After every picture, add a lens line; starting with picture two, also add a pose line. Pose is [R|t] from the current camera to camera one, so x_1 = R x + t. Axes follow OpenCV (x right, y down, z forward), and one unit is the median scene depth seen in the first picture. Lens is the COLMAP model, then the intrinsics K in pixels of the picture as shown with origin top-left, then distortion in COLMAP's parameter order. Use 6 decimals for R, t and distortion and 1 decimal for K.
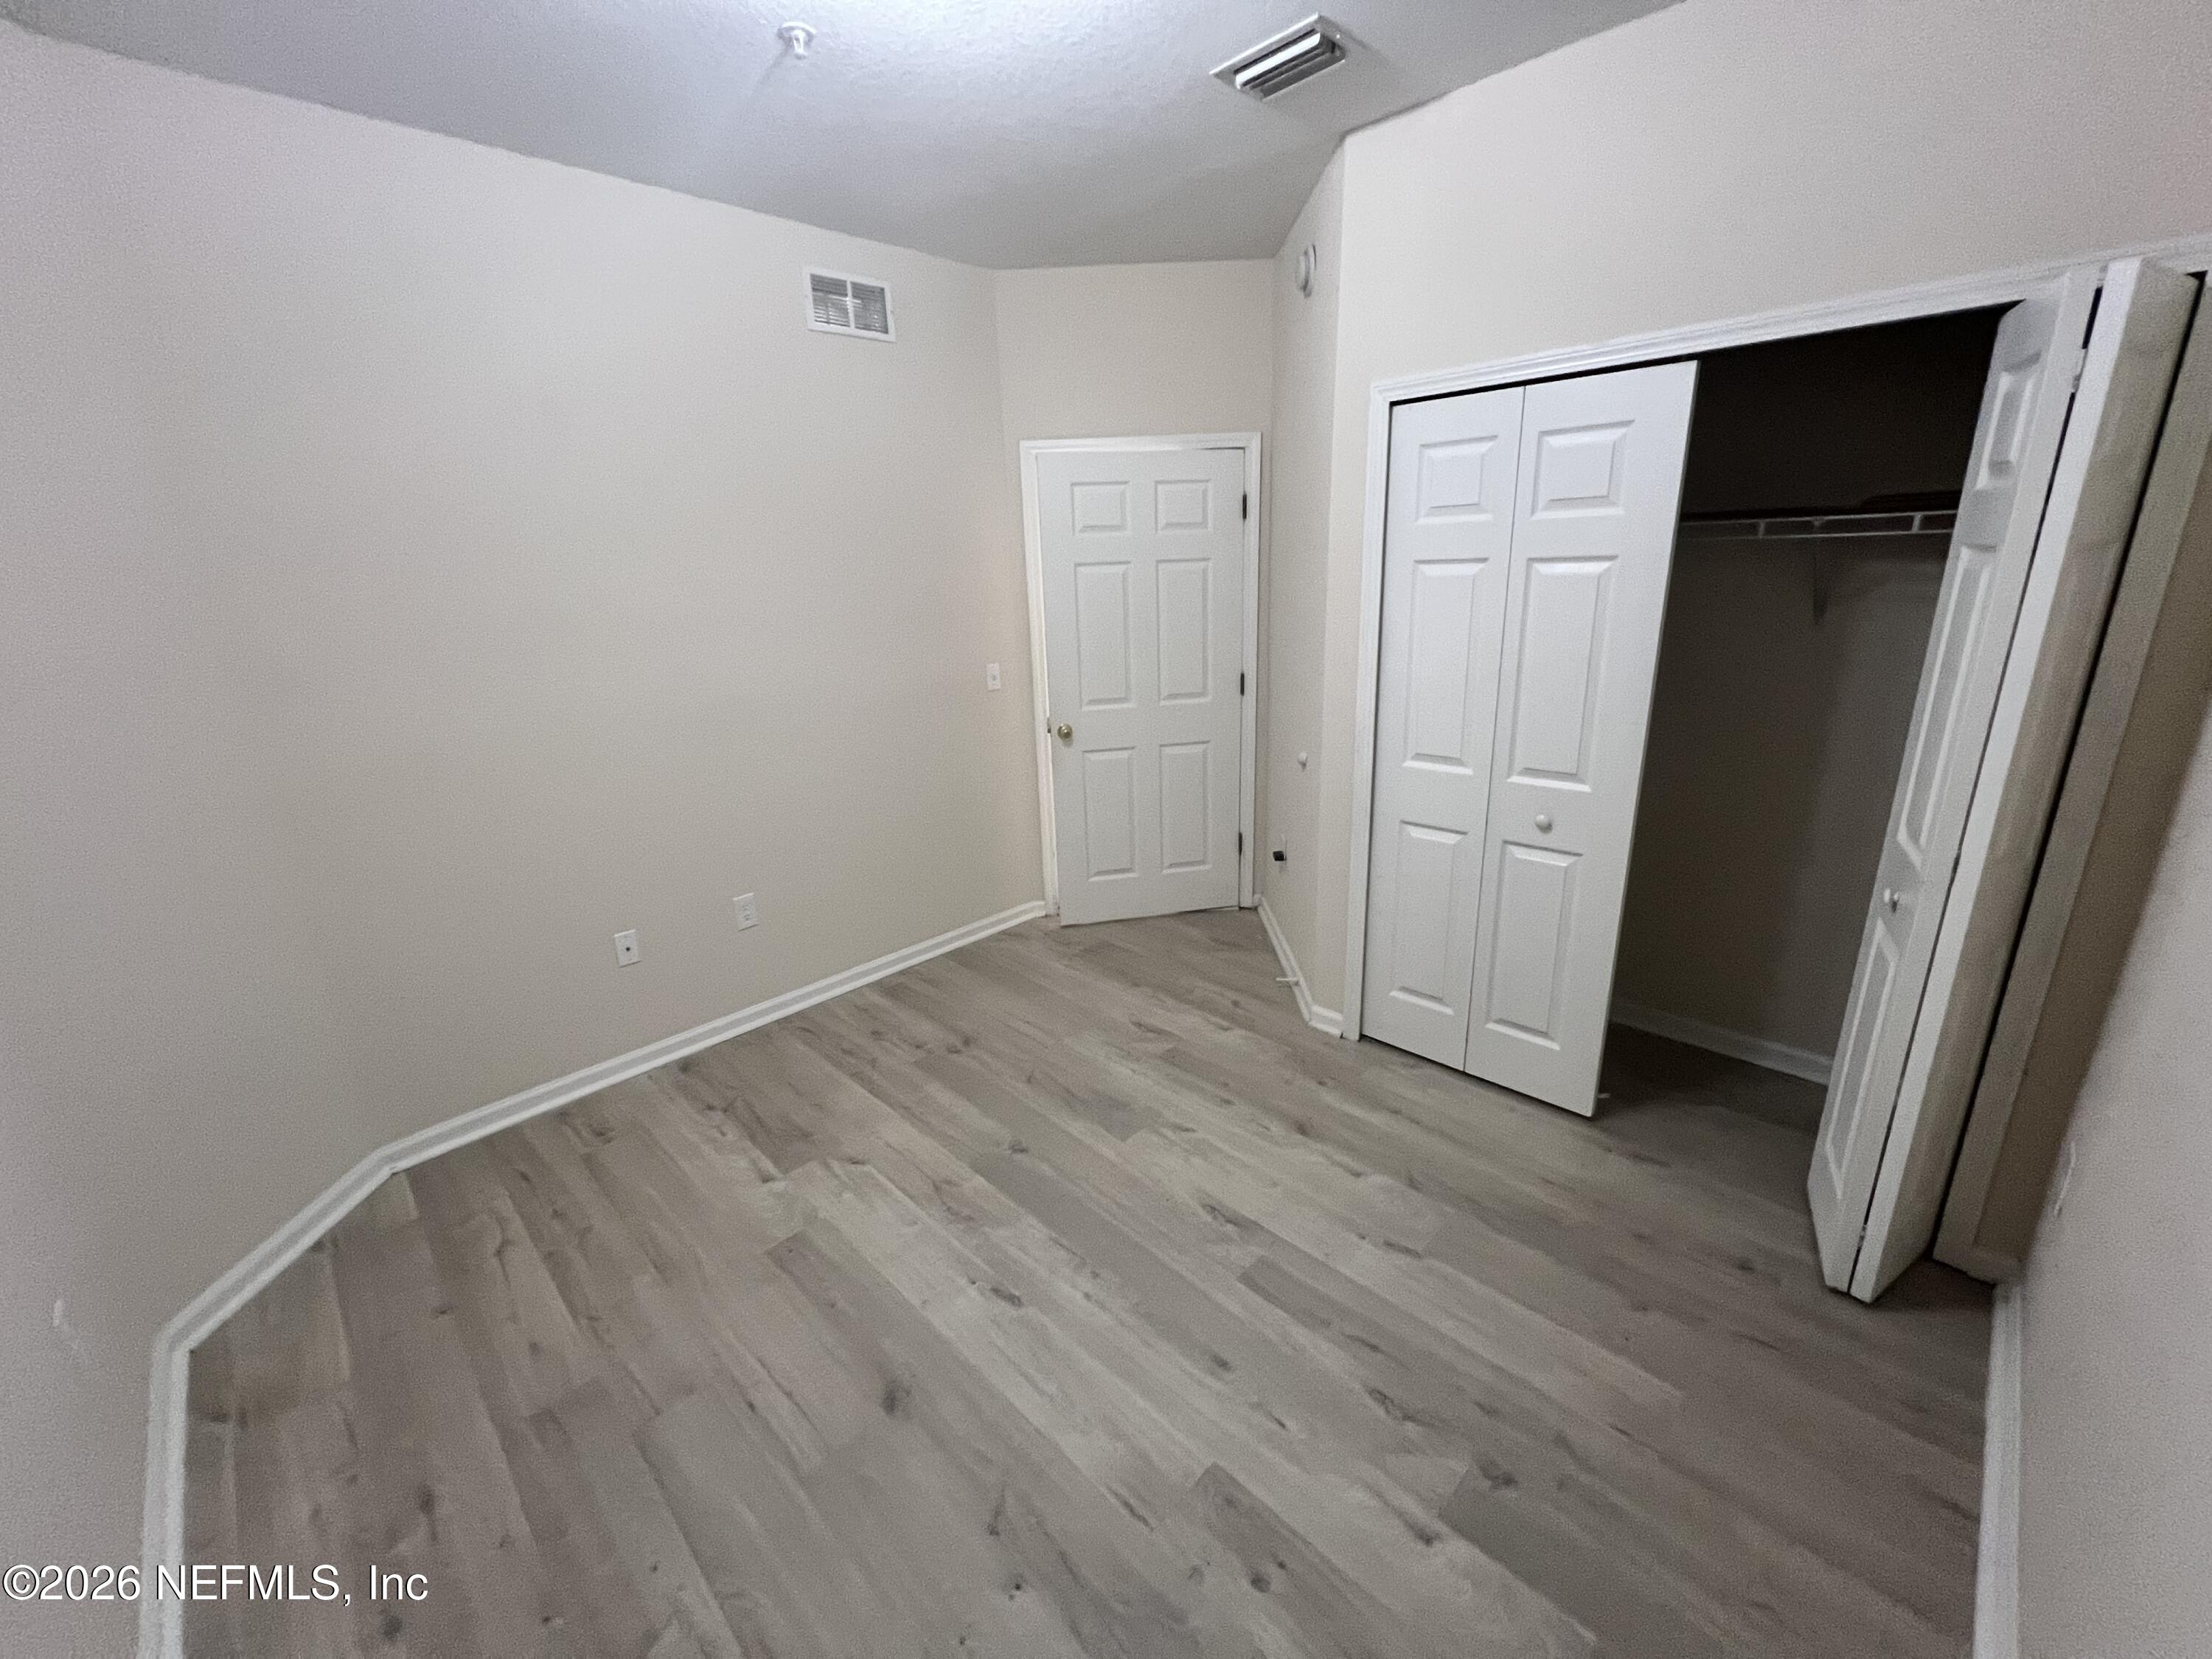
lens RADIAL K [[889.6, 0, 1097.0], [0, 889.6, 821.1], [0, 0, 1]] dist [0.001902, 0.000334]
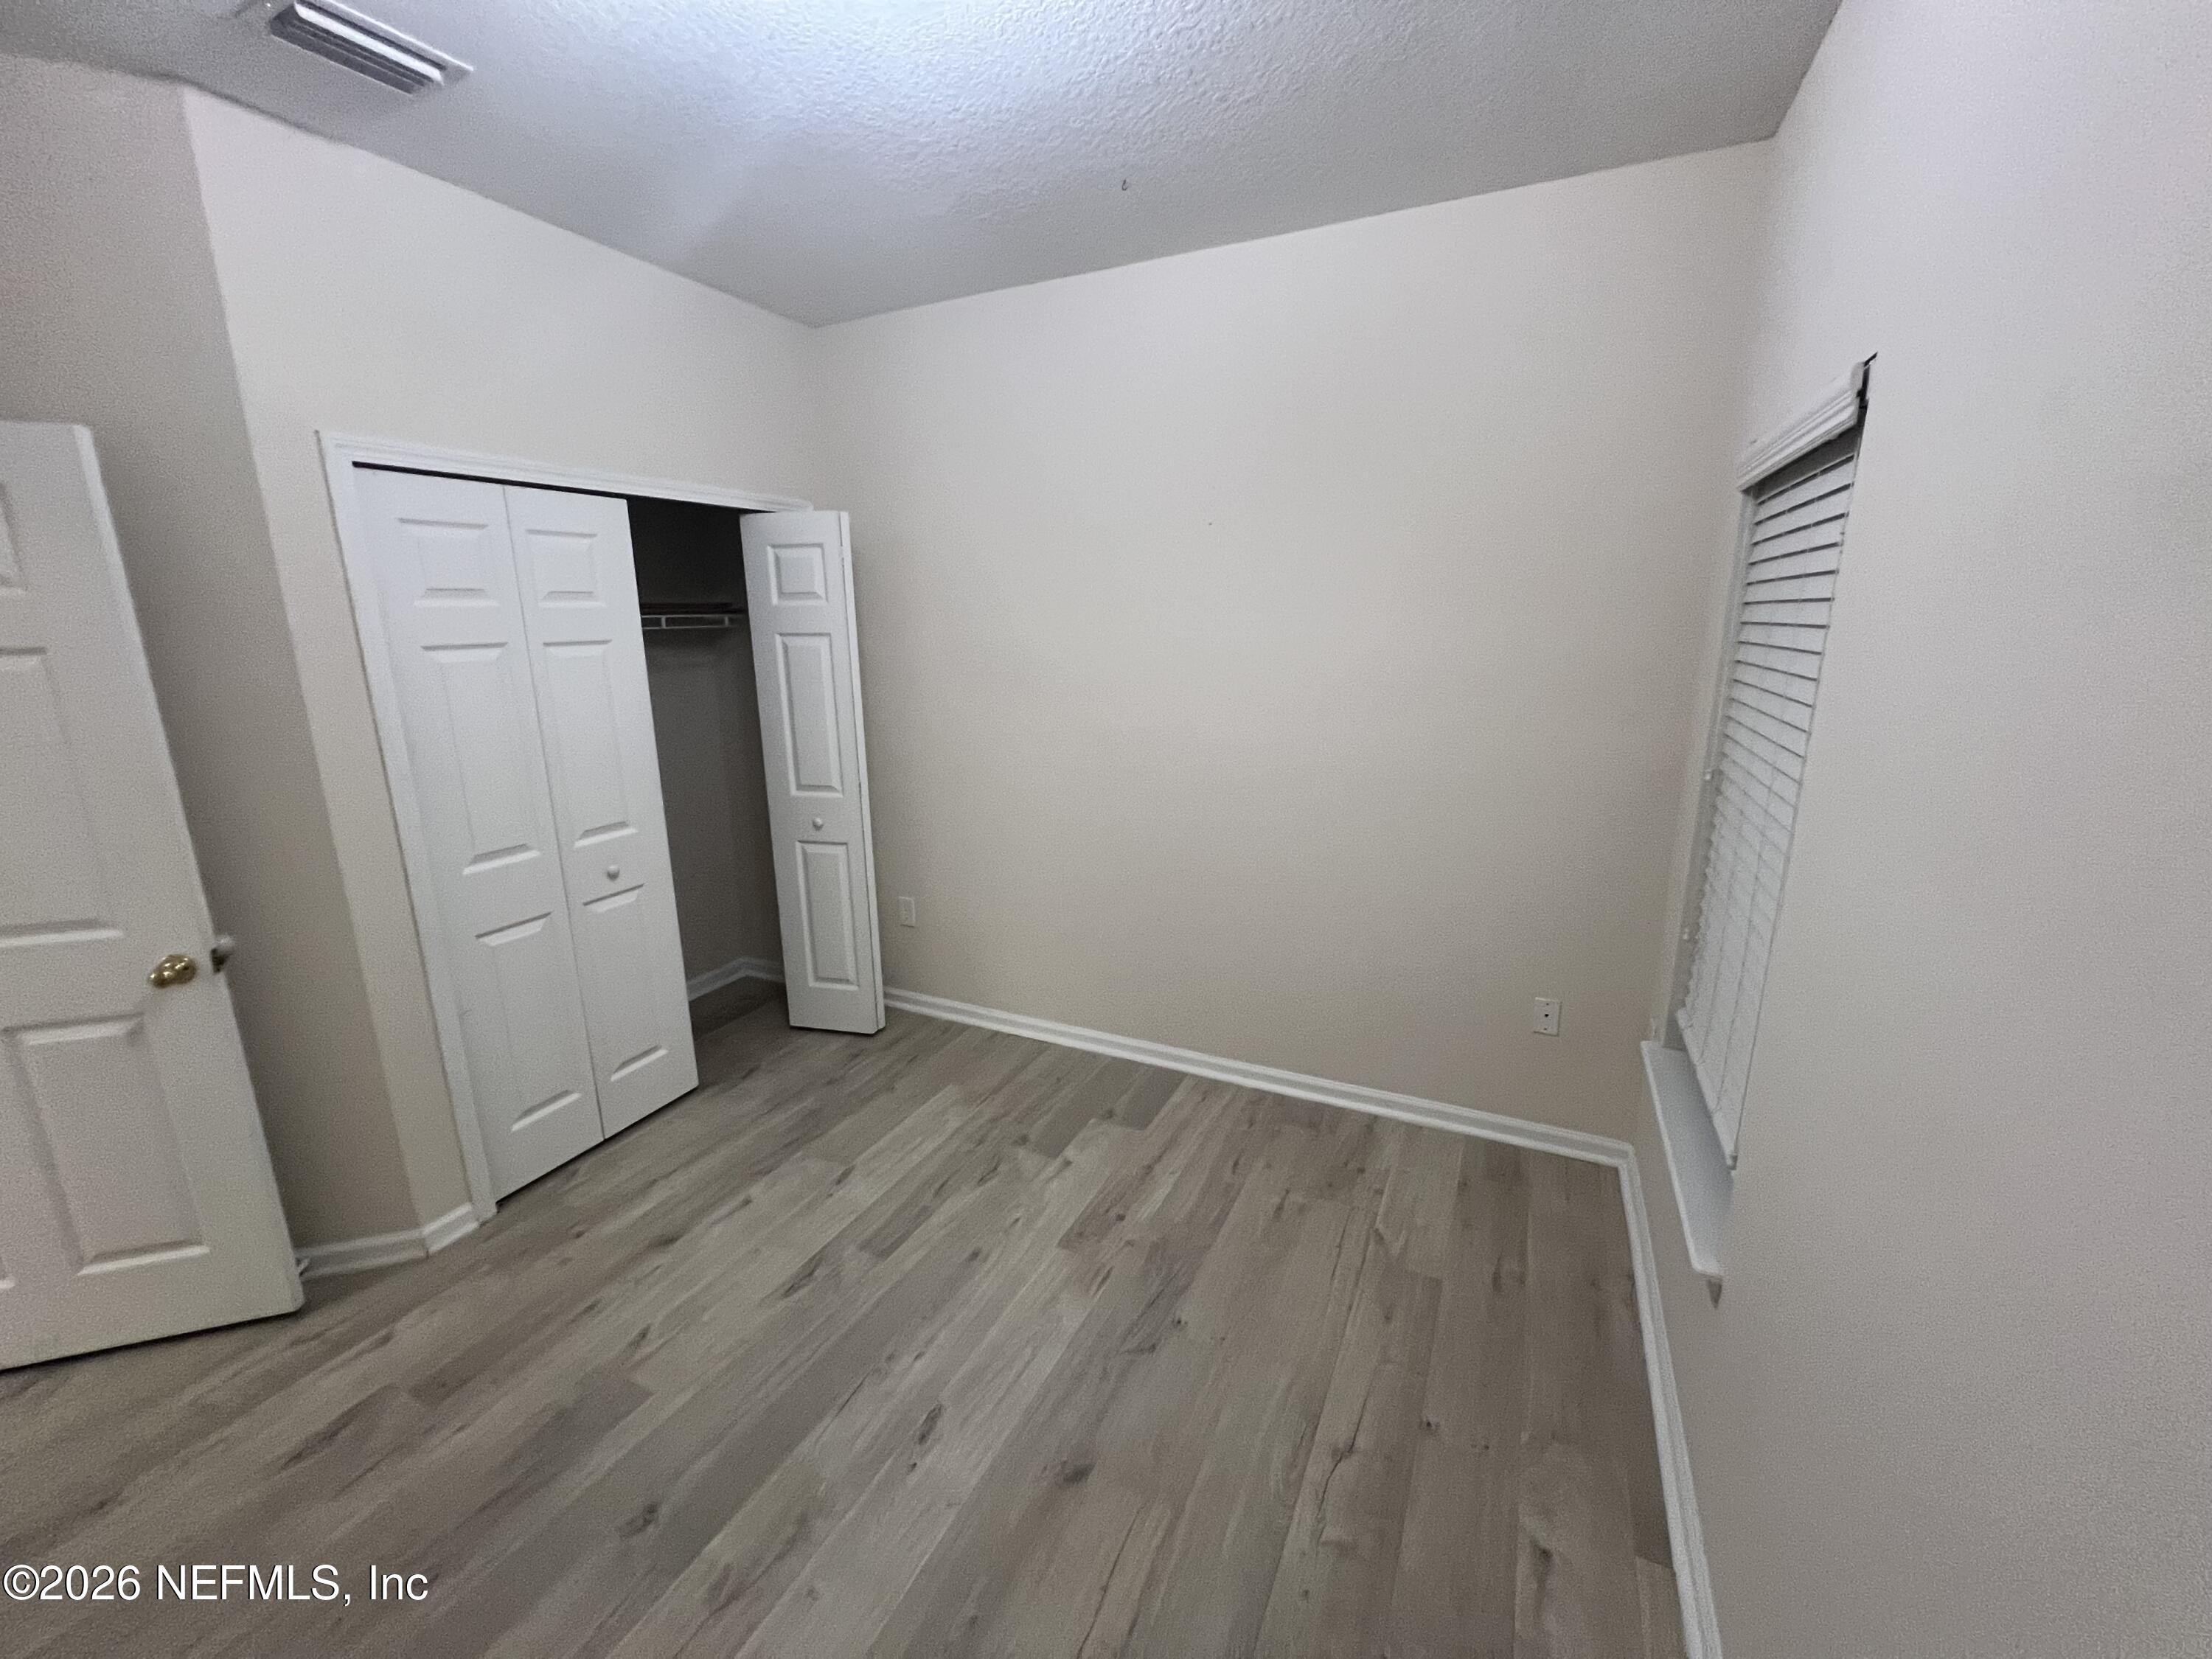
lens RADIAL K [[889.6, 0, 1097.0], [0, 889.6, 821.1], [0, 0, 1]] dist [0.001902, 0.000334]
pose [[-0.324938, -0.175529, 0.929304, -0.847673], [0.293951, 0.915210, 0.275649, -0.215566], [-0.898893, 0.362739, -0.245790, 0.807058]]
